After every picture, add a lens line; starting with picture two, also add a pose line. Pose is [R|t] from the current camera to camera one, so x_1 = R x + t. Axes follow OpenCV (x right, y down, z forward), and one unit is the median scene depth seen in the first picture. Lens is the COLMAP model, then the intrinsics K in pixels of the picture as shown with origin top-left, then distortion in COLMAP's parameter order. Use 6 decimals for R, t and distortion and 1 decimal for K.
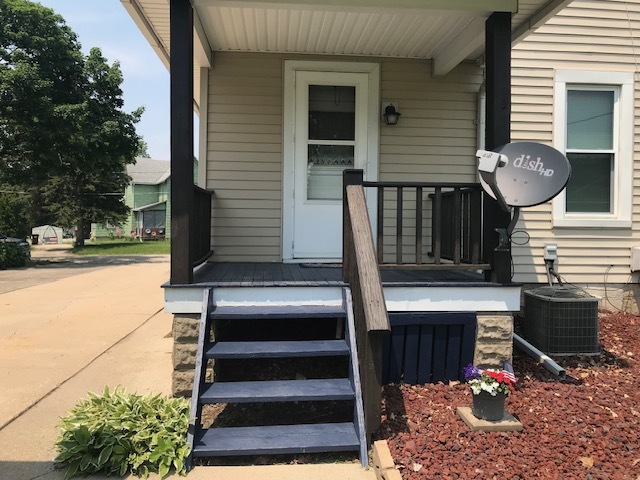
lens RADIAL K [[518.4, 0, 315.4], [0, 518.4, 229.9], [0, 0, 1]] dist [0.072495, -0.107816]
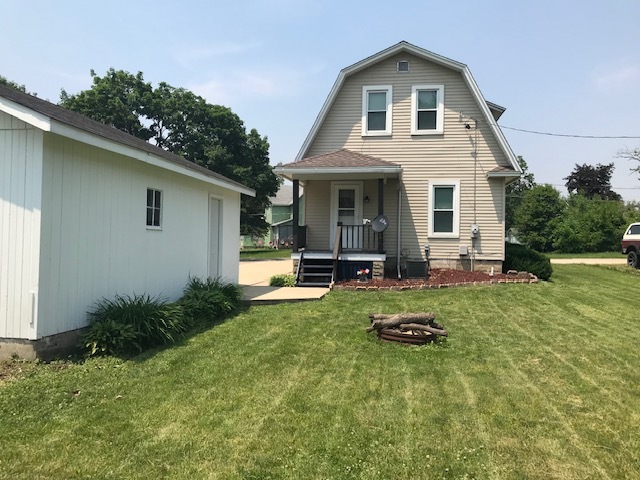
lens RADIAL K [[518.4, 0, 315.4], [0, 518.4, 229.9], [0, 0, 1]] dist [0.072495, -0.107816]
pose [[0.970467, -0.001056, -0.241233, 0.530907], [-0.004689, 0.999719, -0.023242, 0.018236], [0.241189, 0.023687, 0.970189, -1.757856]]
